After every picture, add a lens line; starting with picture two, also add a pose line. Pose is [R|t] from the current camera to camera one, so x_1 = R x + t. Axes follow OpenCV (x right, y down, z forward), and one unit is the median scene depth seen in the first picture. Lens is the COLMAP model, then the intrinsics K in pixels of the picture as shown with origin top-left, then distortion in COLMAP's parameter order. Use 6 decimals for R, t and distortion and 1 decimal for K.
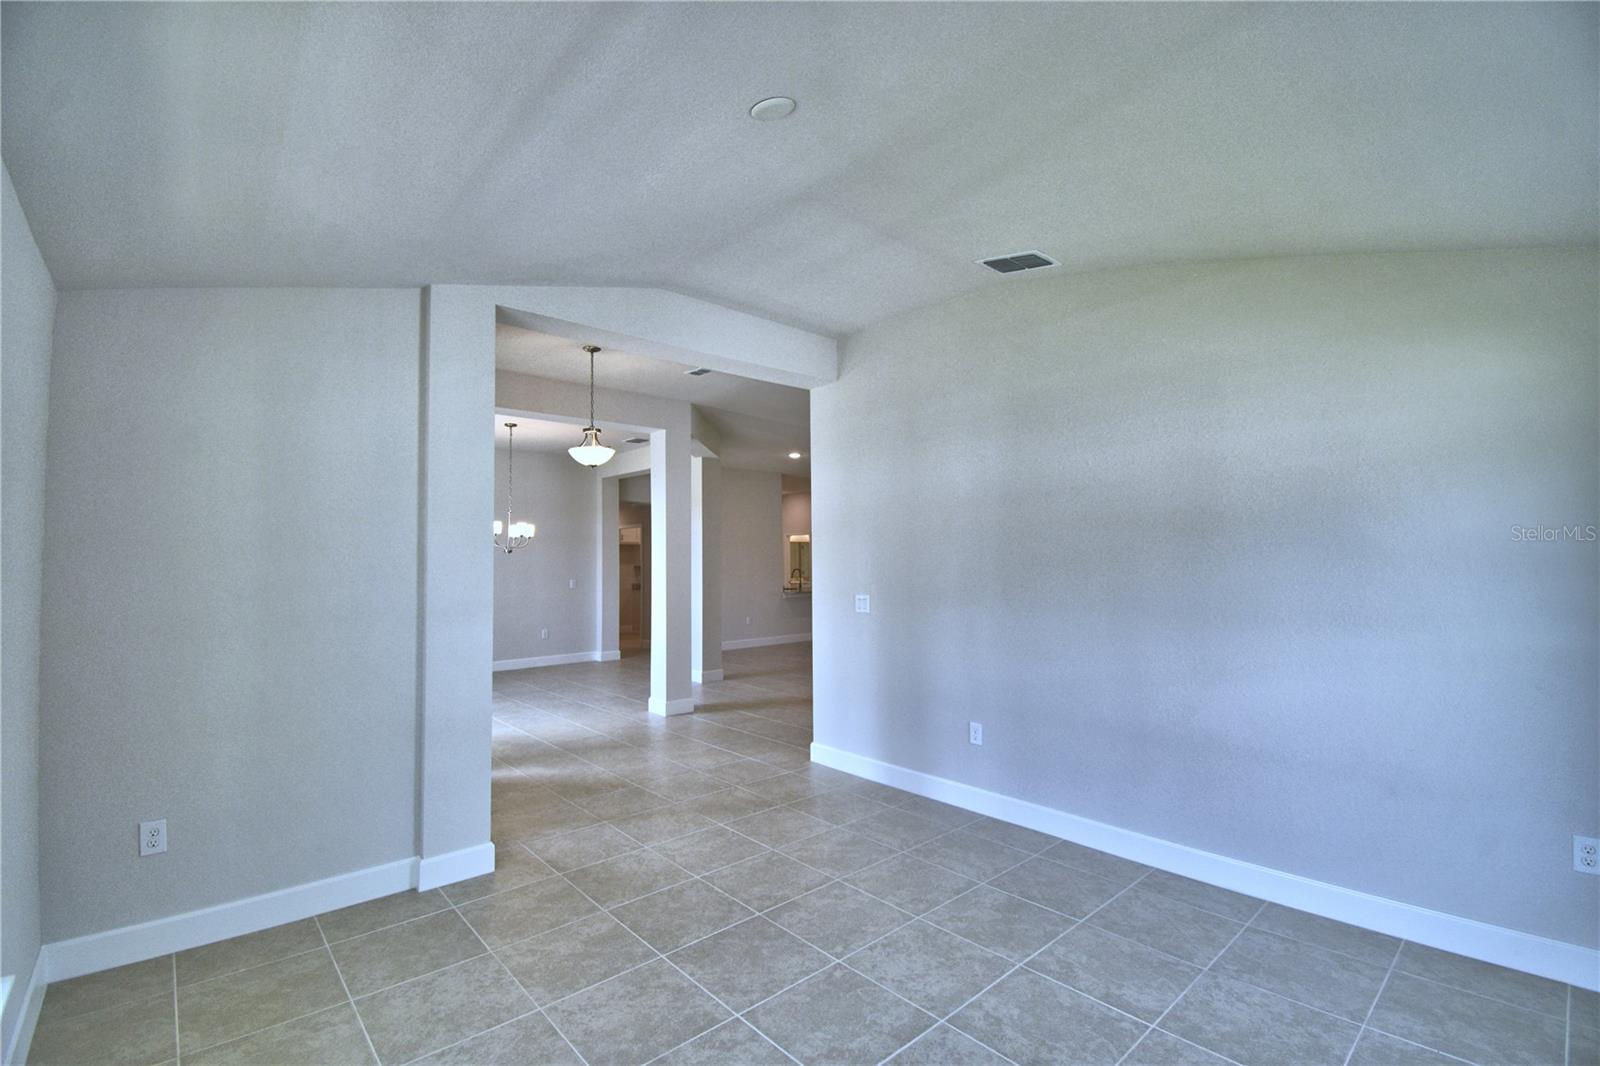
lens RADIAL K [[704.7, 0, 793.7], [0, 704.7, 533.8], [0, 0, 1]] dist [0.020572, -0.023160]
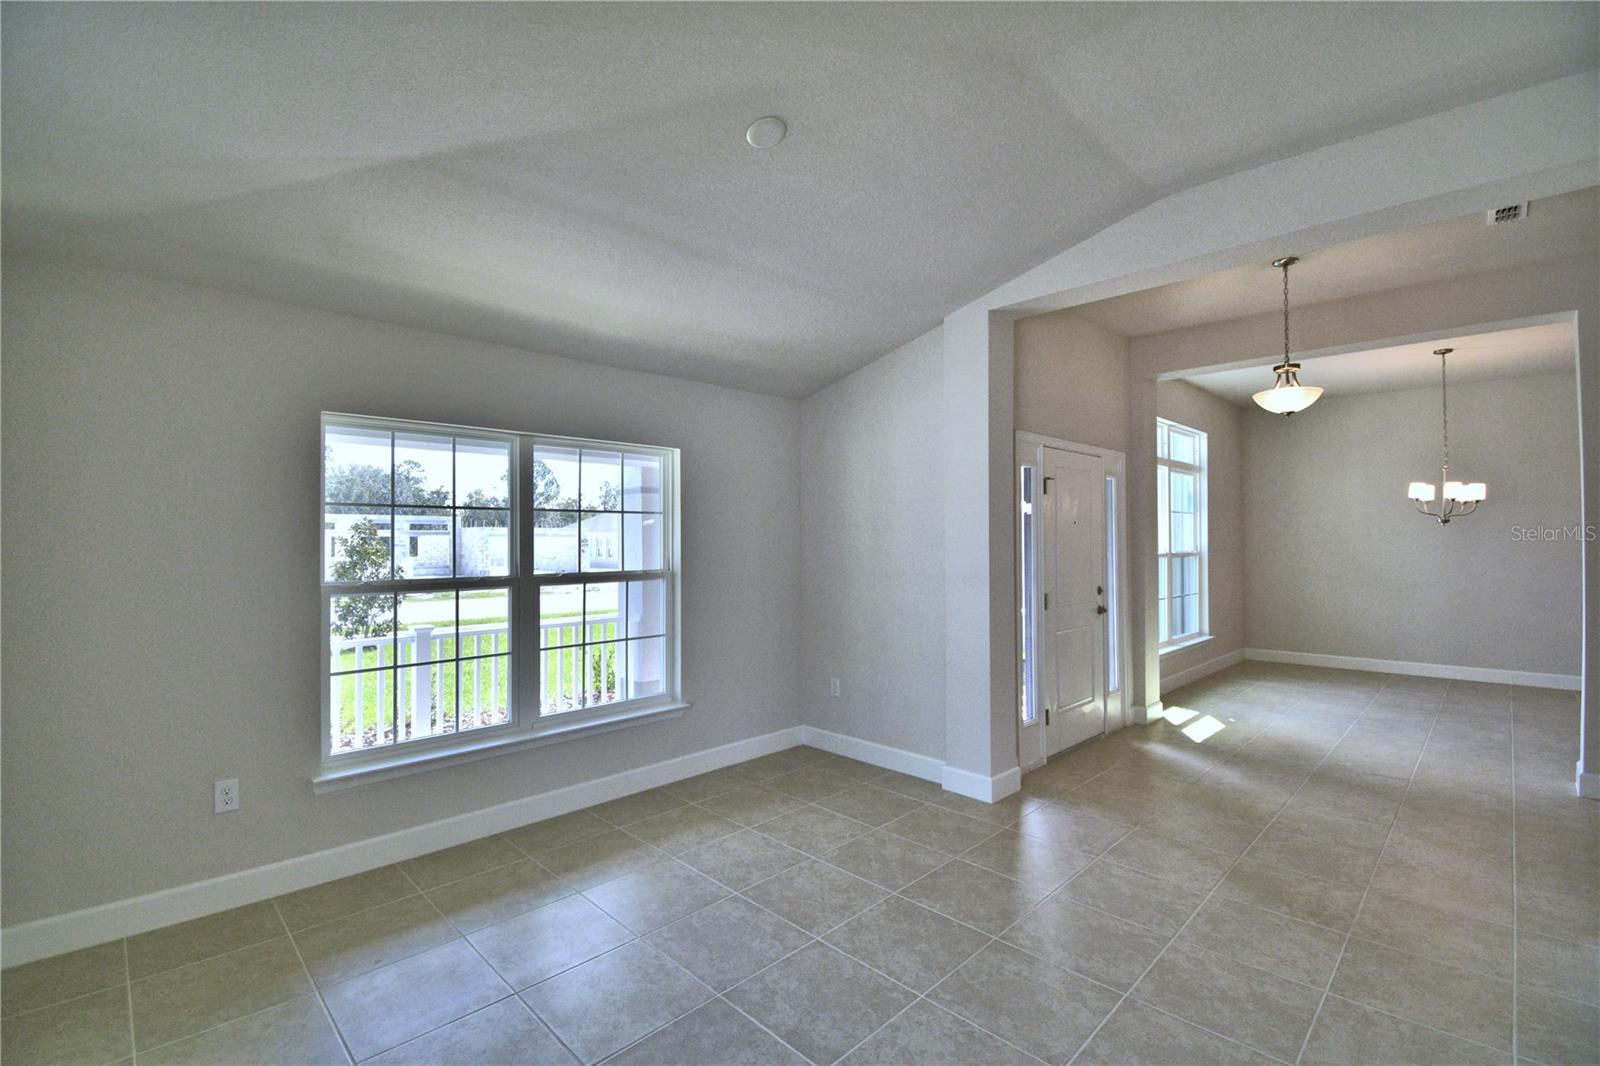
lens RADIAL K [[704.7, 0, 793.7], [0, 704.7, 533.8], [0, 0, 1]] dist [0.020572, -0.023160]
pose [[0.050894, -0.000681, -0.998704, 0.775459], [0.043007, 0.999074, 0.001510, 0.019834], [0.997778, -0.043028, 0.050876, 0.684366]]
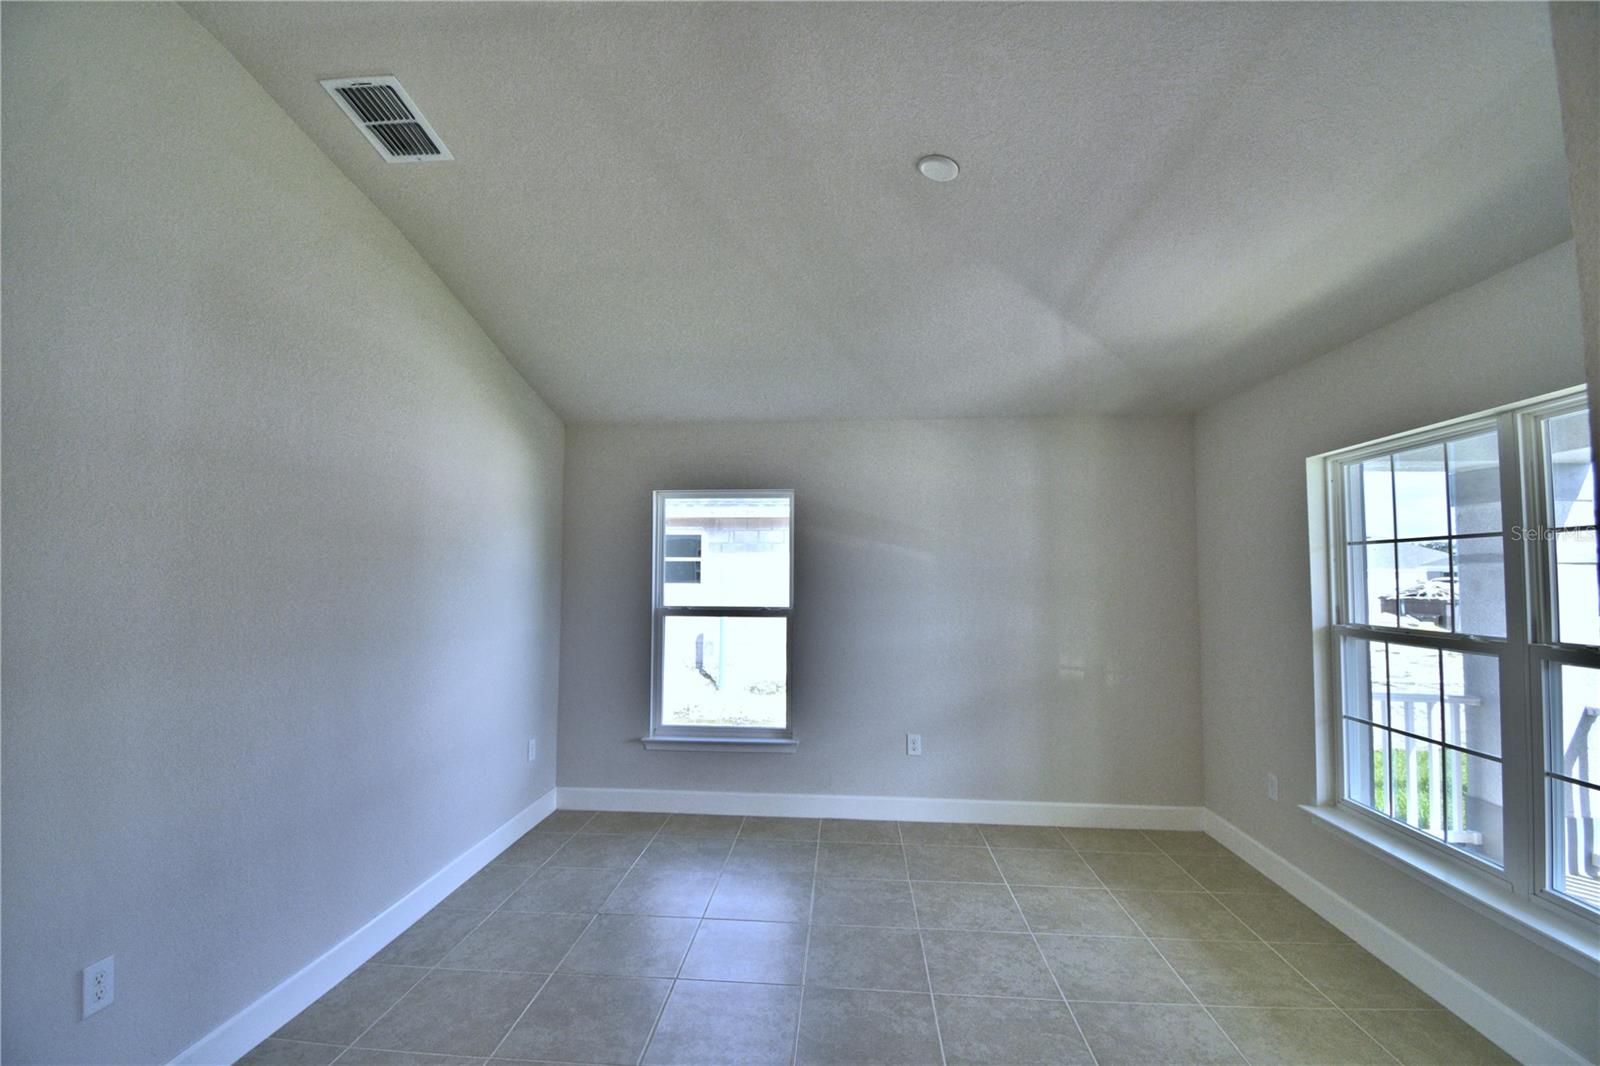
lens RADIAL K [[704.7, 0, 793.7], [0, 704.7, 533.8], [0, 0, 1]] dist [0.020572, -0.023160]
pose [[-0.690753, 0.044823, 0.721700, -0.456271], [-0.029063, 0.995549, -0.089649, 0.049054], [-0.722506, -0.082900, -0.686376, 1.334346]]
